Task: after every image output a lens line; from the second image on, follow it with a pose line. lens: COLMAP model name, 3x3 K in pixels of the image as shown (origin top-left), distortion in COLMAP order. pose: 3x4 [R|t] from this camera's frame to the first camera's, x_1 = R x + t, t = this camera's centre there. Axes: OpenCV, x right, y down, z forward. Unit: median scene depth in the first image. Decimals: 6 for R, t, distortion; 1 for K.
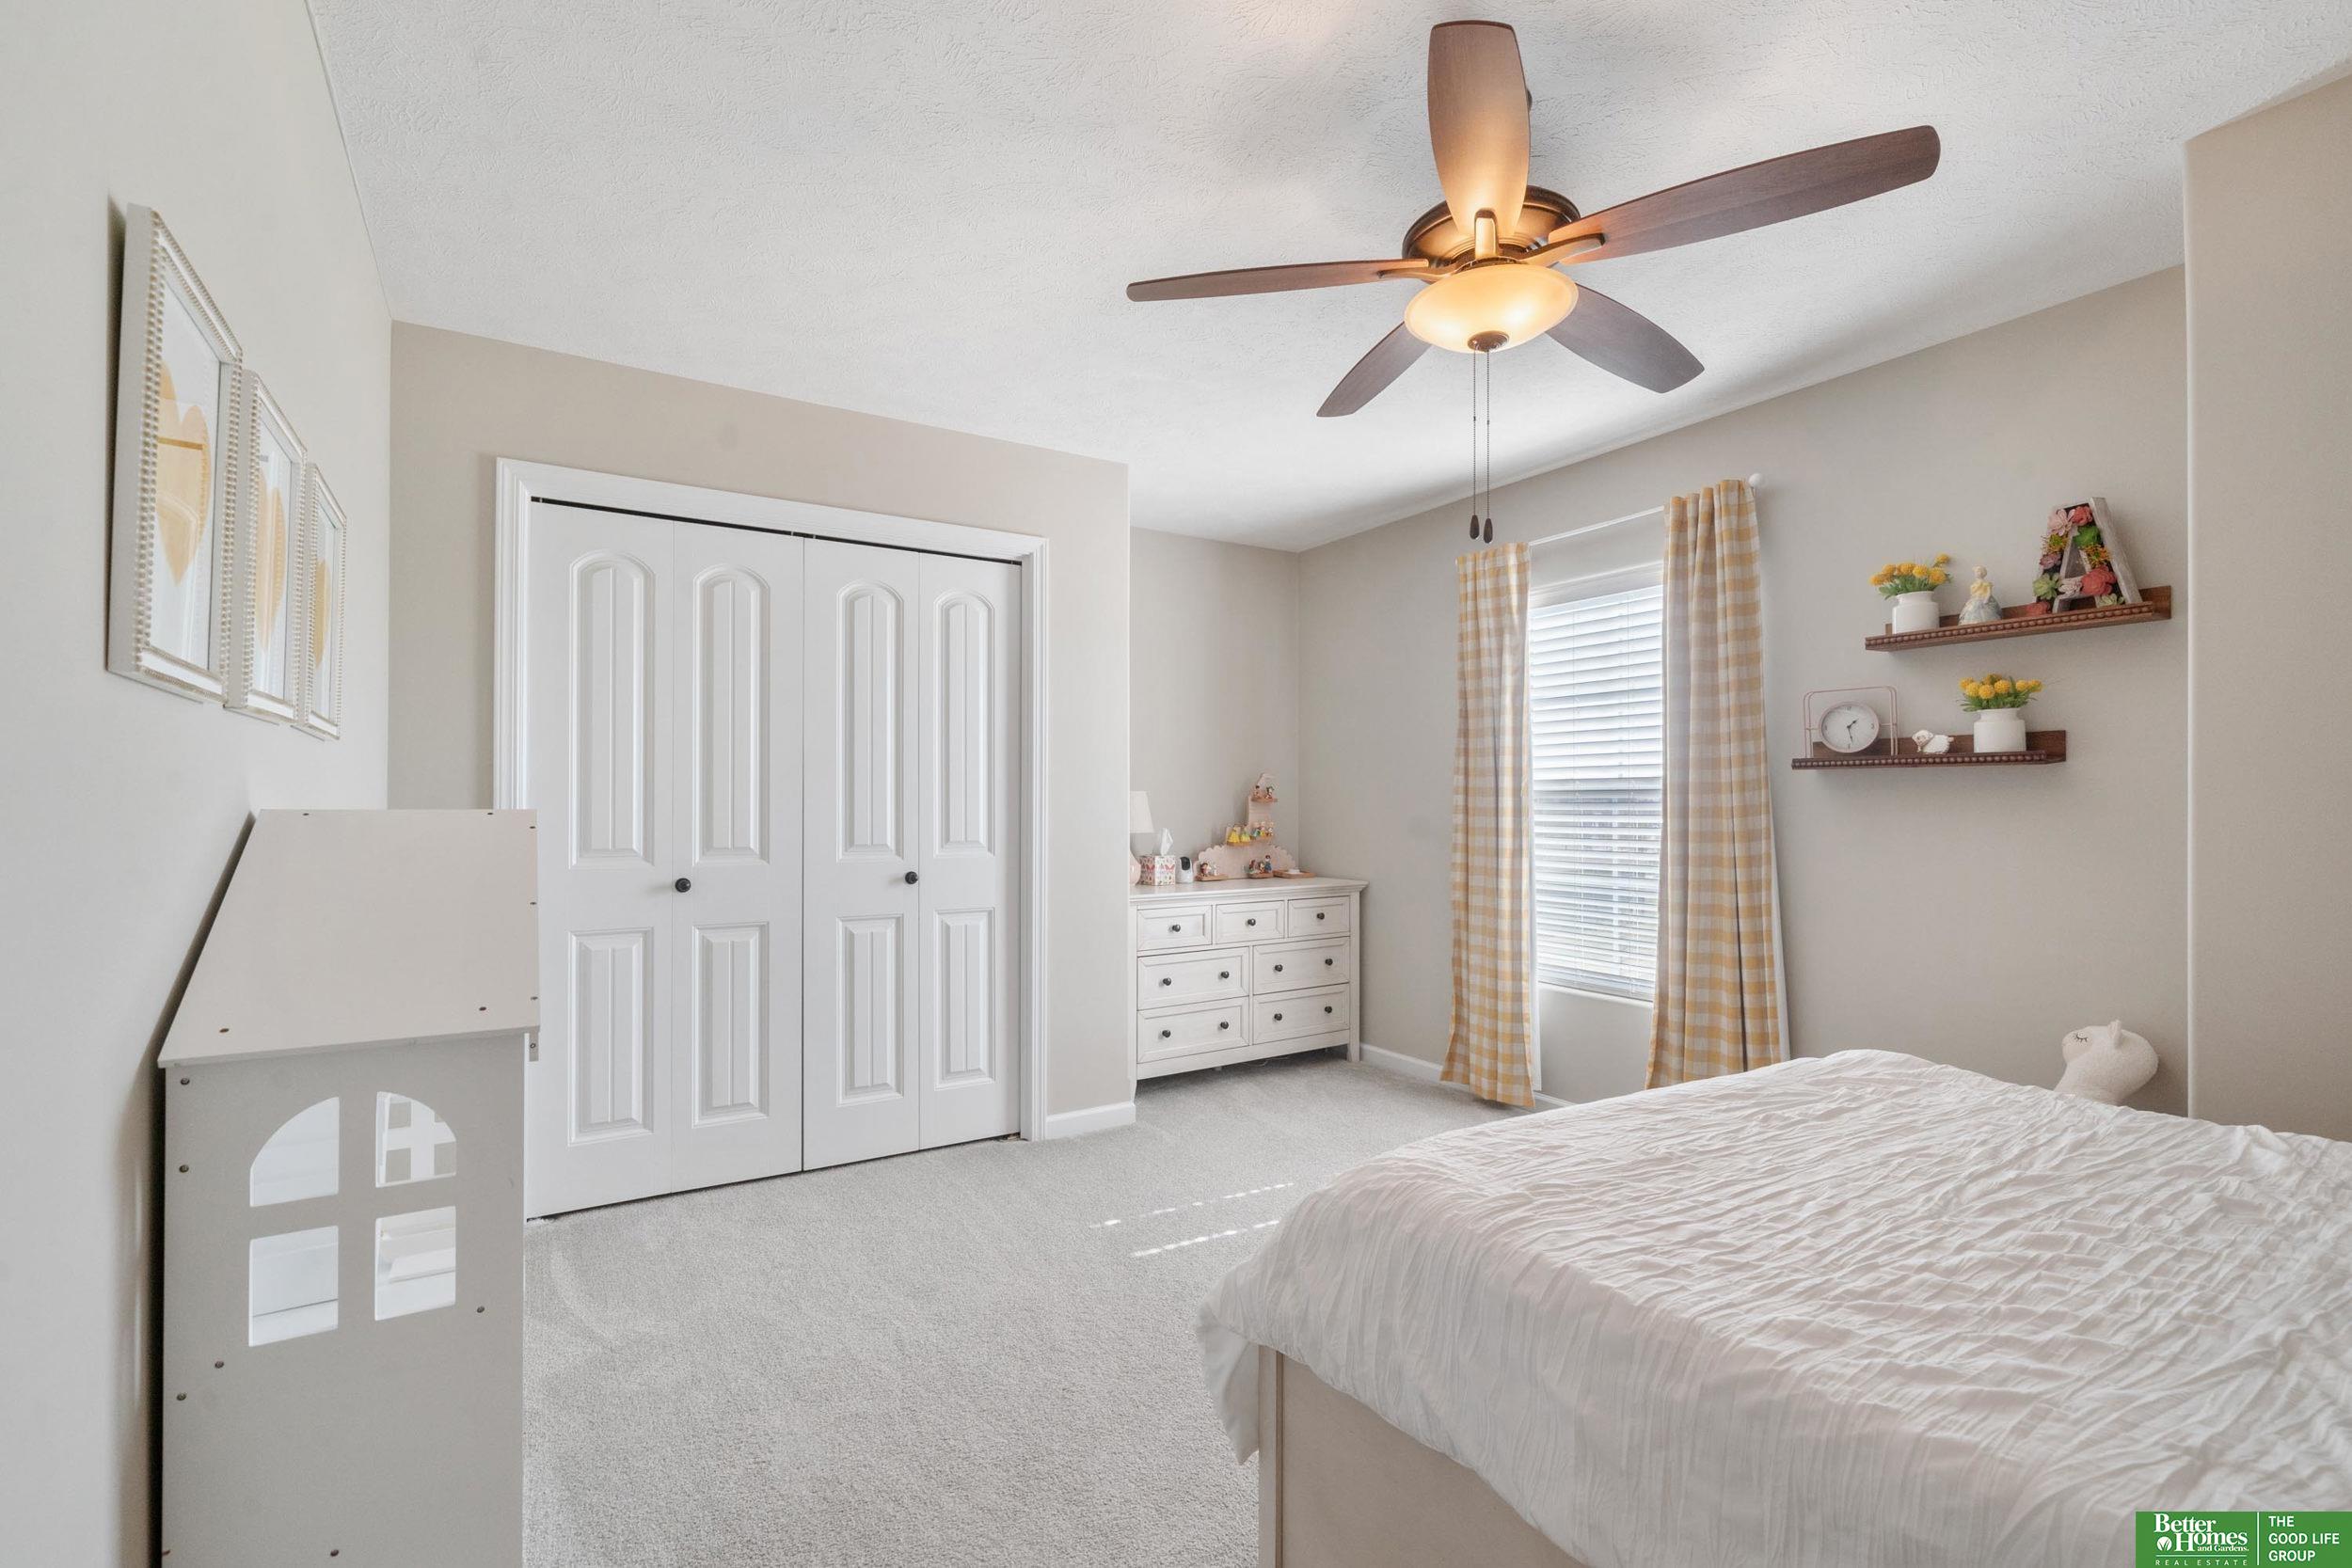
lens RADIAL K [[1030.3, 0, 1171.6], [0, 1030.3, 792.4], [0, 0, 1]] dist [0.000771, -0.001218]
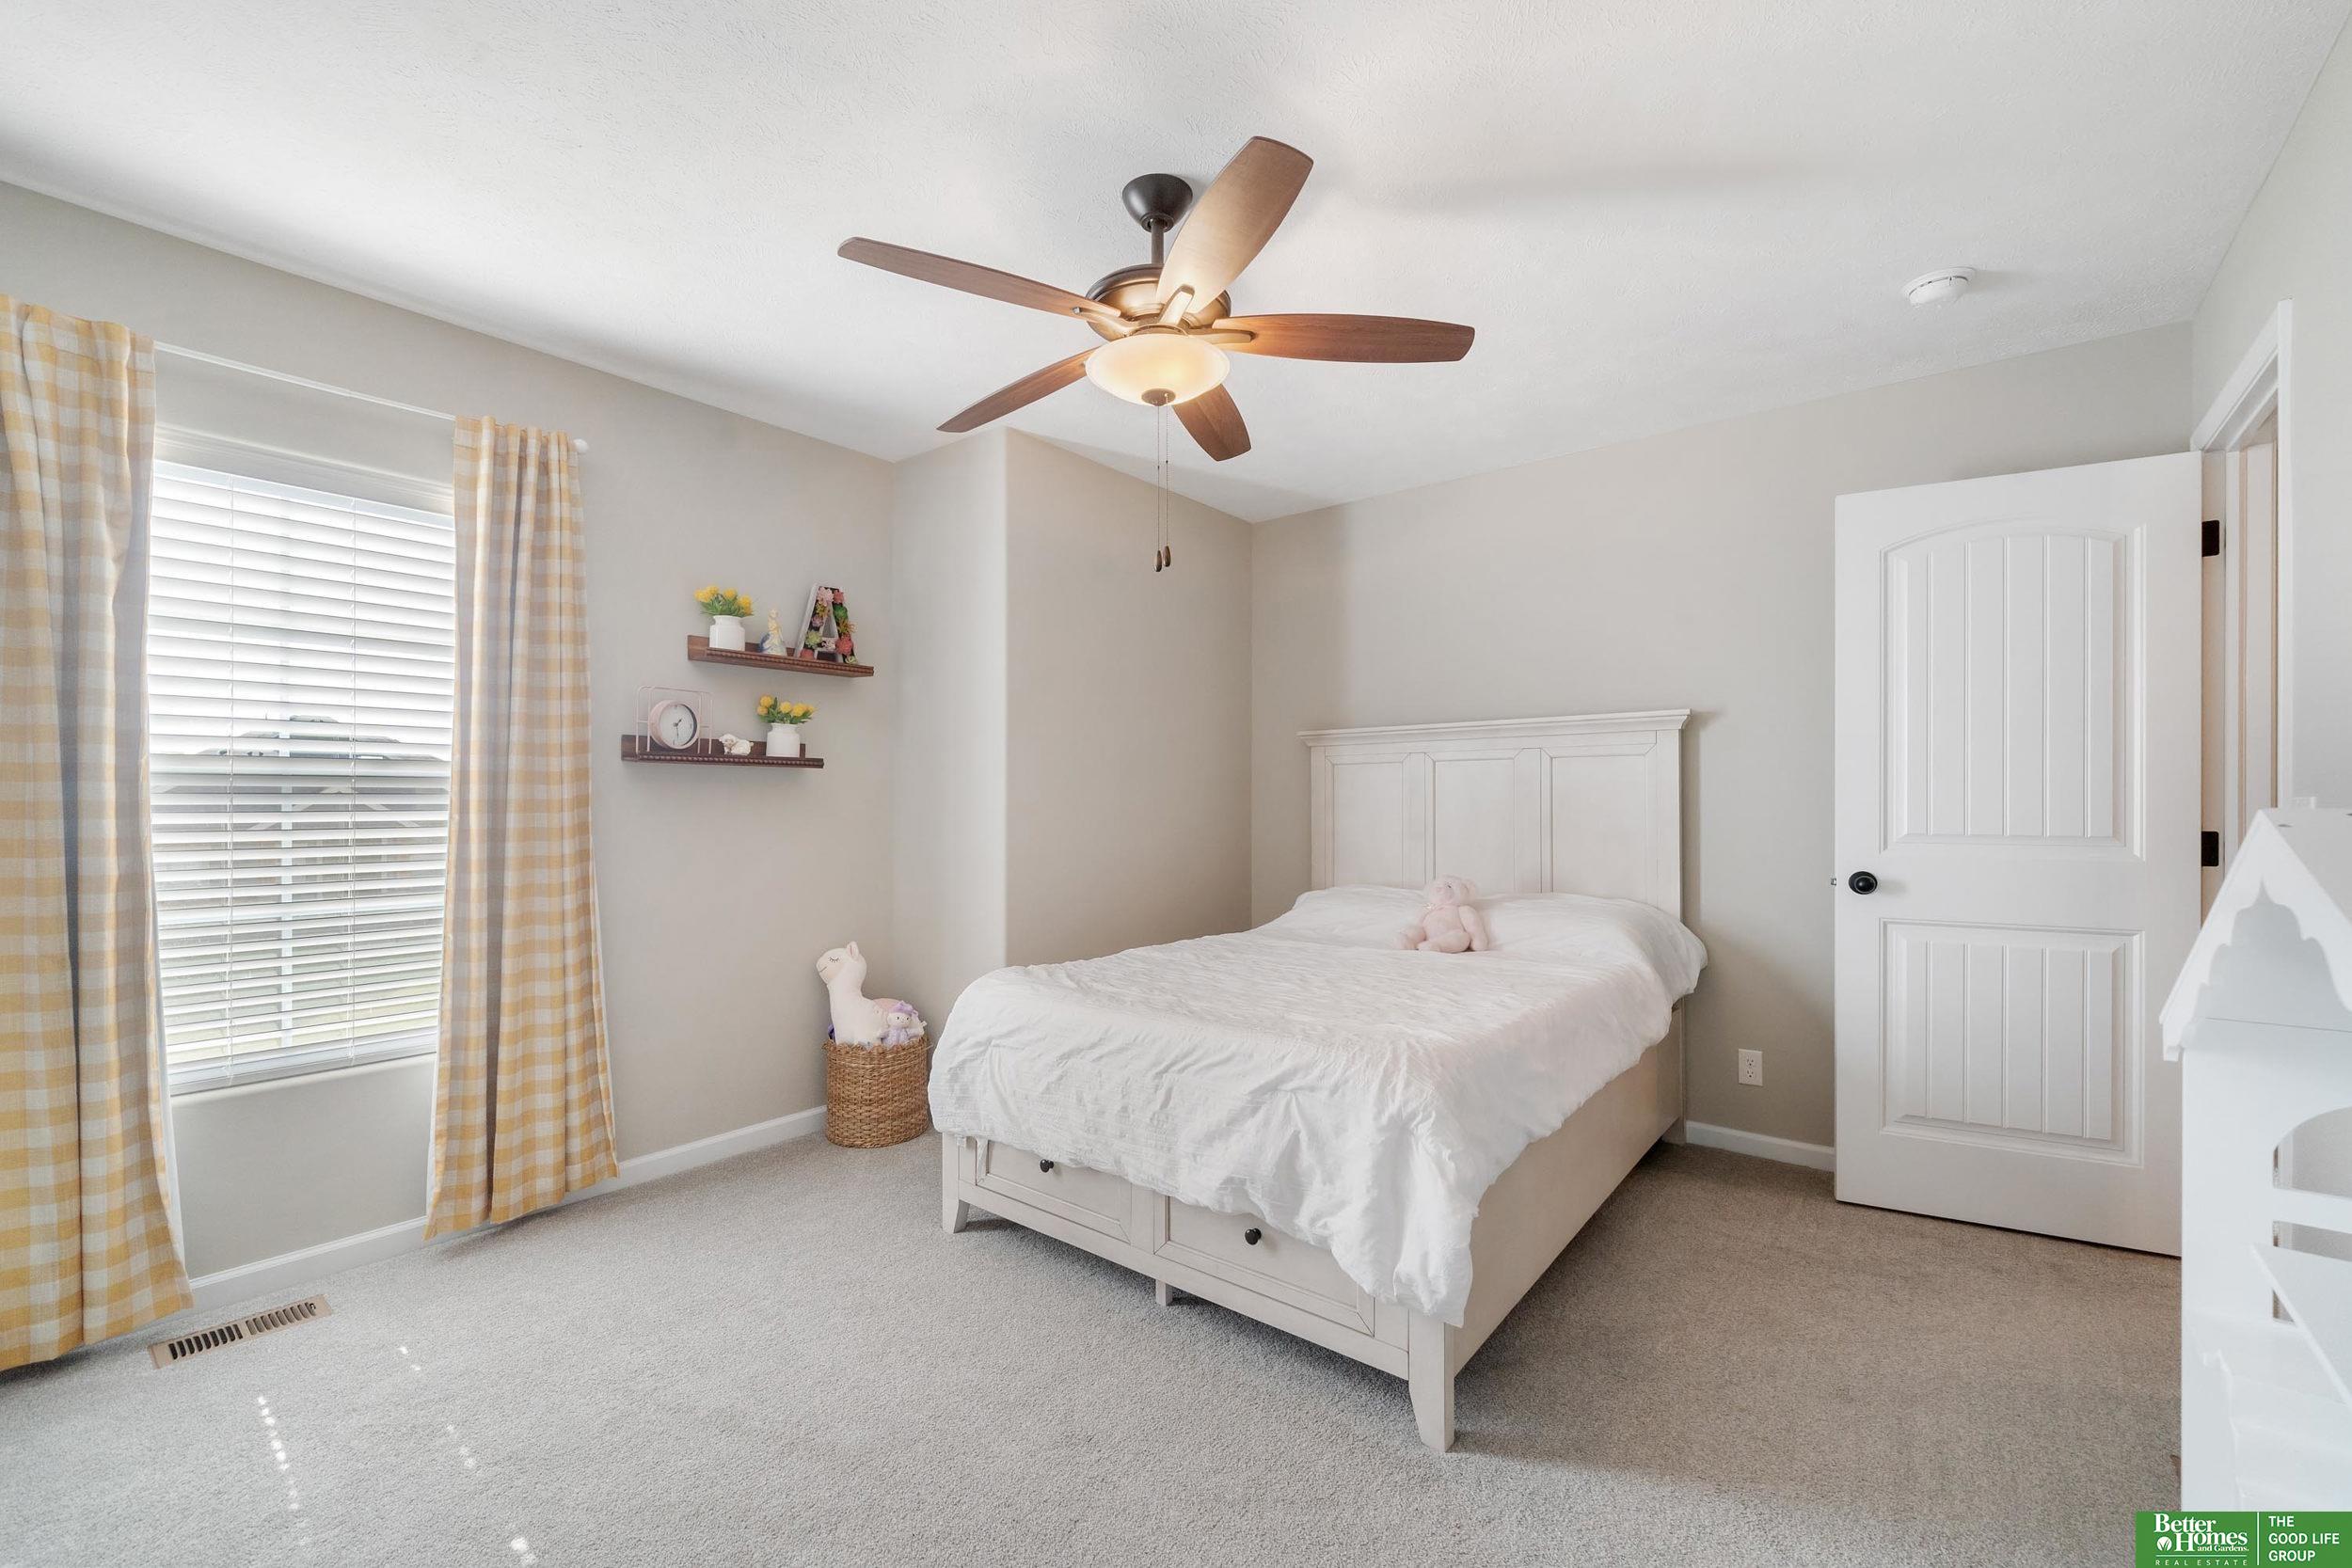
lens RADIAL K [[933.9, 0, 1173.5], [0, 933.9, 795.7], [0, 0, 1]] dist [0.002011, -0.000141]
pose [[-0.312603, 0.001675, 0.949883, -0.375311], [-0.013019, 0.999897, -0.006048, 0.008144], [-0.949795, -0.014257, -0.312549, 0.705142]]
